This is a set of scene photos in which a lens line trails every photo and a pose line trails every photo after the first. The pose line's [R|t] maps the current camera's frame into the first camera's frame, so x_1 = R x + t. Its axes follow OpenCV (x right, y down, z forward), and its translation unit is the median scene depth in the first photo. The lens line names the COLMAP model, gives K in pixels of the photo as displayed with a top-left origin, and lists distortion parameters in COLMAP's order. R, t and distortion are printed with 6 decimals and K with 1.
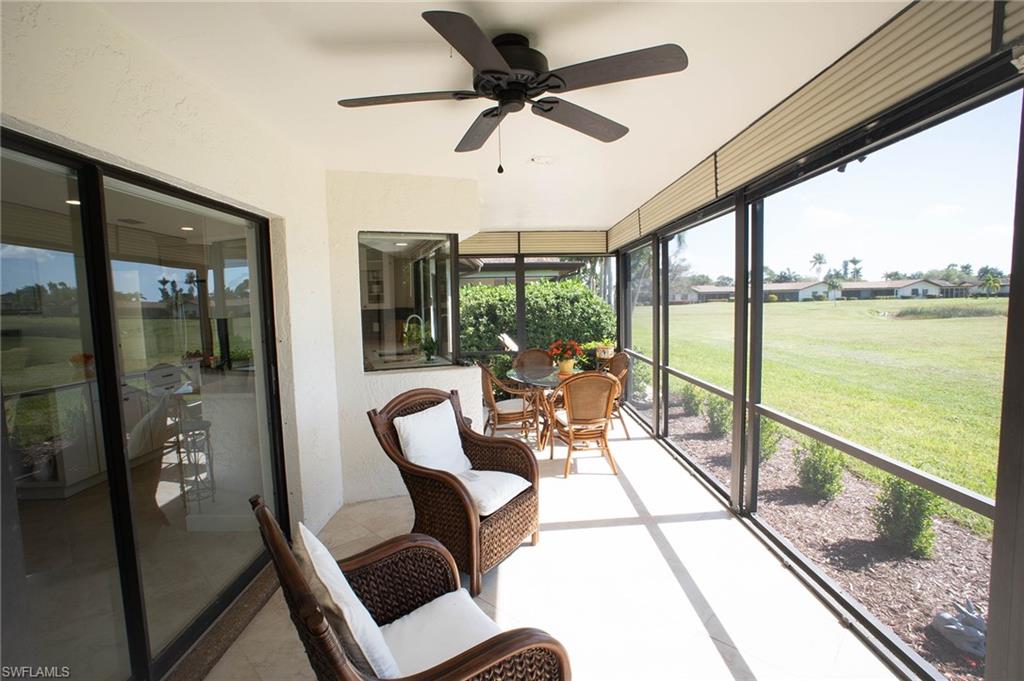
lens RADIAL K [[492.8, 0, 512.1], [0, 492.8, 338.7], [0, 0, 1]] dist [-0.067247, 0.025555]
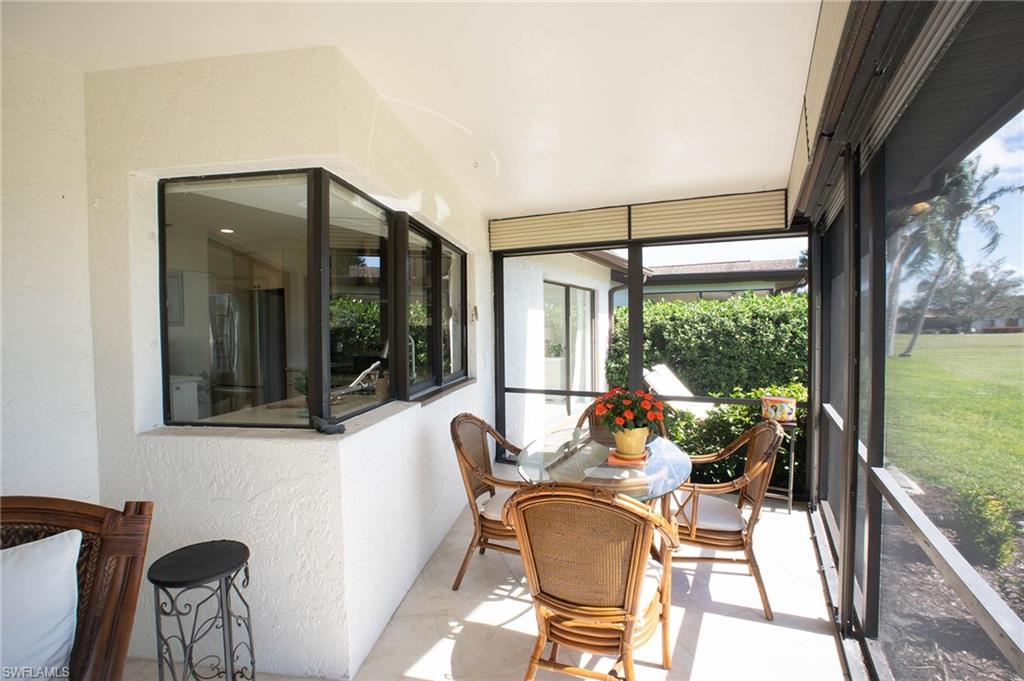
lens RADIAL K [[492.8, 0, 512.7], [0, 492.8, 344.9], [0, 0, 1]] dist [-0.067247, 0.025555]
pose [[0.888190, 0.029344, -0.458539, 0.105674], [-0.045524, 0.998668, -0.024271, -0.010427], [0.457216, 0.042431, 0.888343, 0.234474]]
